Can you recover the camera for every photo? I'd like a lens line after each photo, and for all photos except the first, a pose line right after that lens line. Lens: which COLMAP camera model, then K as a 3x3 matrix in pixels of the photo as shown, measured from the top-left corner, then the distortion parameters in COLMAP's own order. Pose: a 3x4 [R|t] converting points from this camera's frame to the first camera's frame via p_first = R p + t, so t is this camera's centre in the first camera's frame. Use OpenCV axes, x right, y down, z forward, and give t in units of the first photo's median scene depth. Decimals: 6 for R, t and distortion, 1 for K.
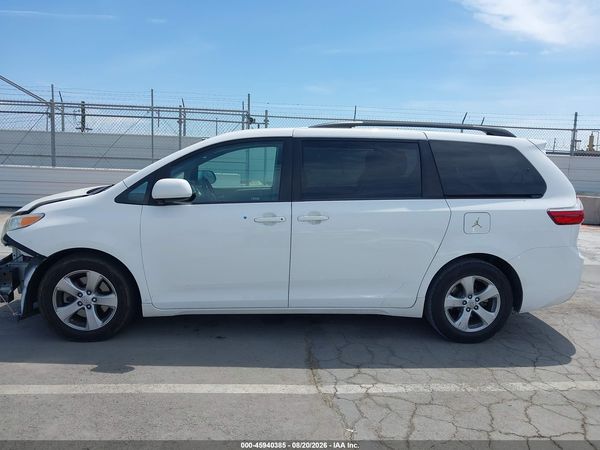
lens RADIAL K [[482.5, 0, 299.5], [0, 482.5, 220.7], [0, 0, 1]] dist [-0.006927, -0.003011]
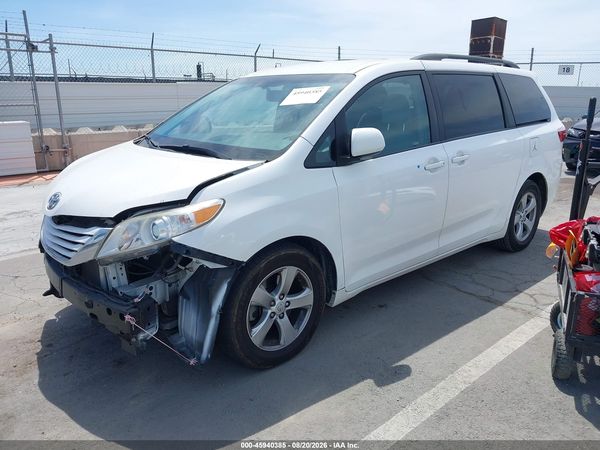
lens RADIAL K [[482.5, 0, 299.5], [0, 482.5, 220.7], [0, 0, 1]] dist [-0.006927, -0.003011]
pose [[0.797605, -0.187058, 0.573442, -0.804625], [0.107586, 0.979572, 0.169895, -0.082192], [-0.593507, -0.073815, 0.801436, 0.411539]]
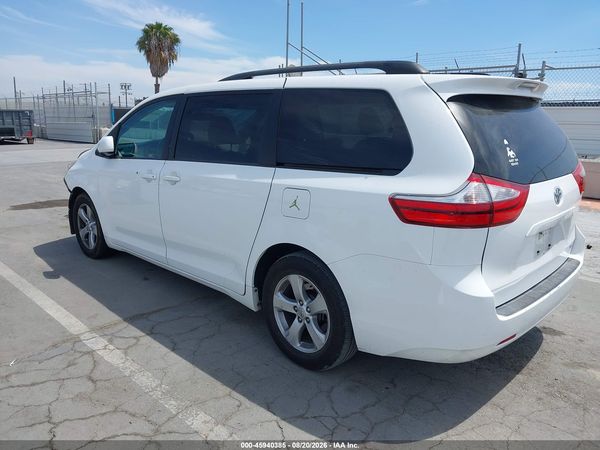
lens RADIAL K [[467.3, 0, 300.0], [0, 467.3, 225.0], [0, 0, 1]] dist [0.004848, -0.008538]
pose [[0.654947, 0.145605, -0.741515, 0.927888], [-0.087577, 0.989275, 0.116903, -0.046595], [0.750583, -0.011626, 0.660674, 0.568312]]
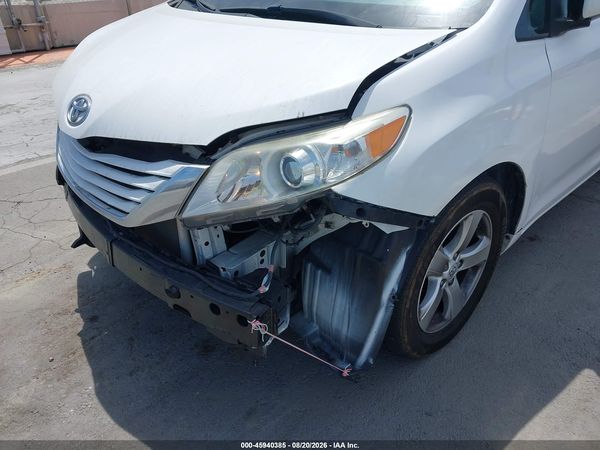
lens RADIAL K [[459.2, 0, 300.0], [0, 459.2, 225.0], [0, 0, 1]] dist [0.070477, -0.095566]
pose [[0.770849, -0.353421, 0.529986, -0.779390], [0.120070, 0.897678, 0.423978, -0.086216], [-0.625599, -0.263188, 0.734410, 0.763232]]
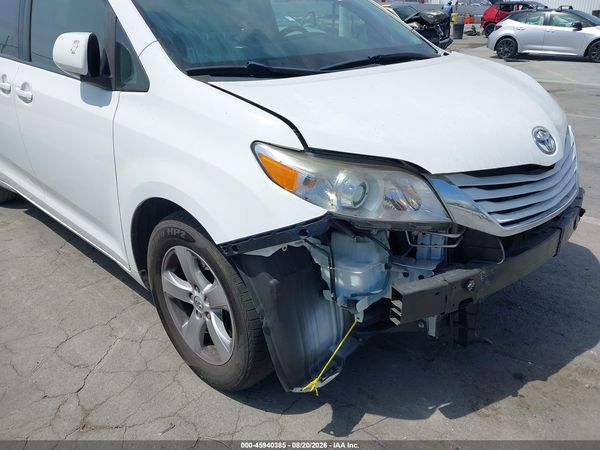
lens RADIAL K [[467.3, 0, 300.0], [0, 467.3, 225.0], [0, 0, 1]] dist [0.004848, -0.008538]
pose [[-0.662806, -0.312319, 0.680548, -0.849975], [0.095313, 0.866279, 0.490384, -0.198265], [-0.742700, 0.389894, -0.544407, 1.659996]]
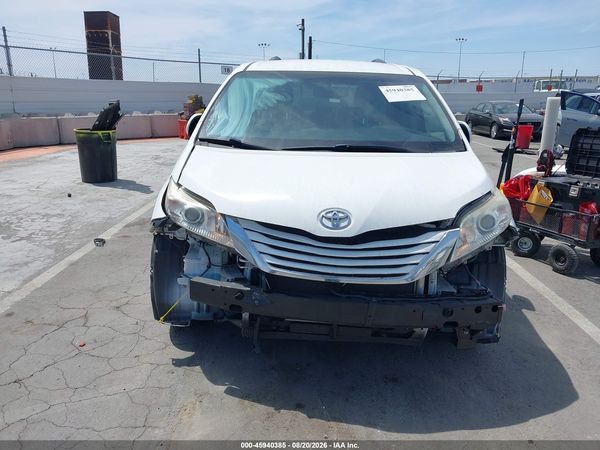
lens RADIAL K [[482.5, 0, 299.5], [0, 482.5, 220.7], [0, 0, 1]] dist [-0.006927, -0.003011]
pose [[0.102967, -0.282656, 0.953679, -1.243370], [0.108027, 0.956282, 0.271764, -0.189636], [-0.988801, 0.075040, 0.129000, 1.178448]]
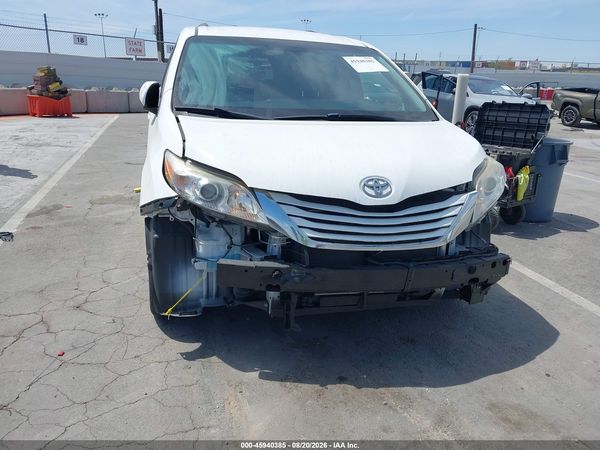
lens RADIAL K [[478.3, 0, 300.0], [0, 478.3, 225.0], [0, 0, 1]] dist [0.000596, -0.008664]
pose [[-0.201966, -0.327671, 0.922953, -1.205783], [0.073859, 0.934593, 0.347966, -0.191685], [-0.976604, 0.138446, -0.164555, 1.403331]]
